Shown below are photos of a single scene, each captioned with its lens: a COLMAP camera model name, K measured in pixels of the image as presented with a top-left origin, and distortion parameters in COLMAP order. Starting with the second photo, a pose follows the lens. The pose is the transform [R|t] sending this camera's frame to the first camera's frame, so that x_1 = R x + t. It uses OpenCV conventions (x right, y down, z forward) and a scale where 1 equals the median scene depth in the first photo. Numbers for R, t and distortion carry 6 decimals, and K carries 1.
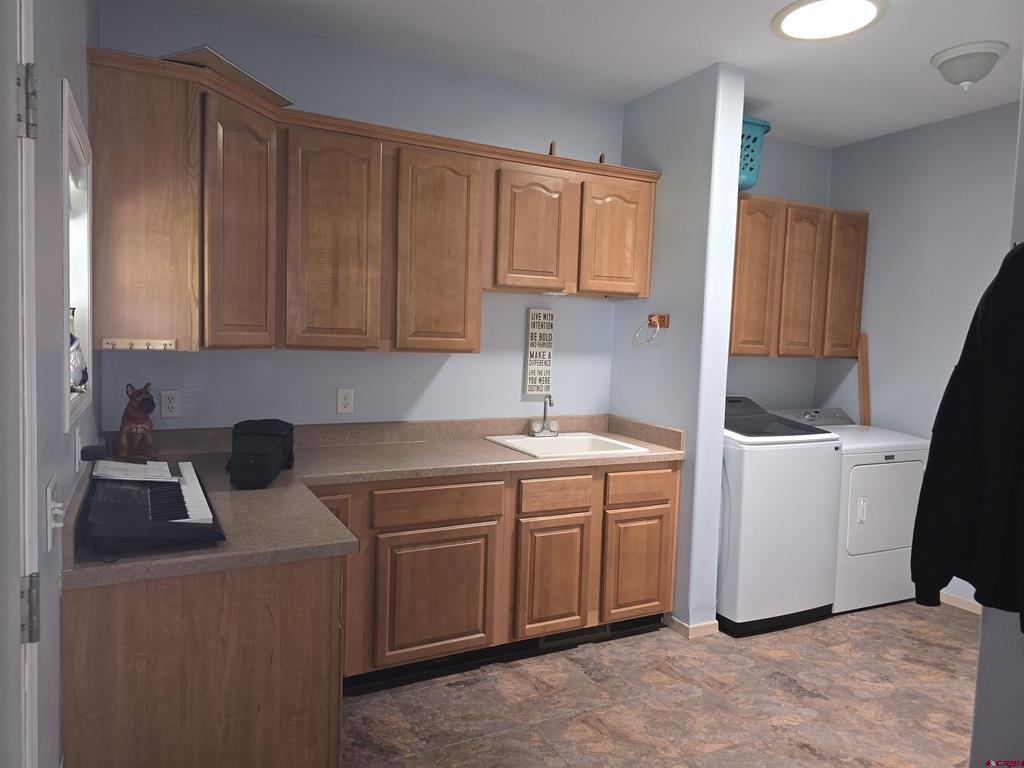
lens RADIAL K [[683.0, 0, 509.7], [0, 683.0, 384.1], [0, 0, 1]] dist [0.040002, -0.032588]
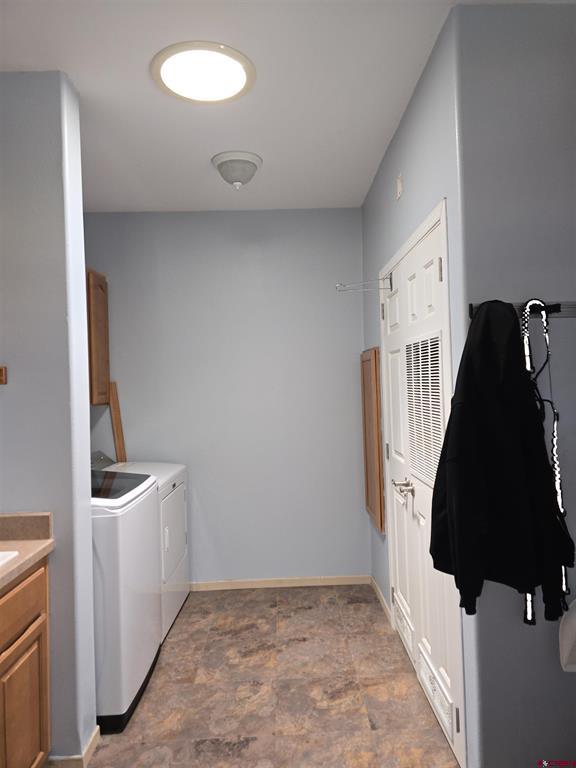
lens RADIAL K [[512.3, 0, 289.8], [0, 512.3, 377.8], [0, 0, 1]] dist [0.040002, -0.032588]
pose [[0.439273, -0.038068, 0.897547, -0.157890], [0.111091, 0.993735, -0.012221, -0.049714], [-0.891458, 0.105077, 0.440750, 0.480807]]
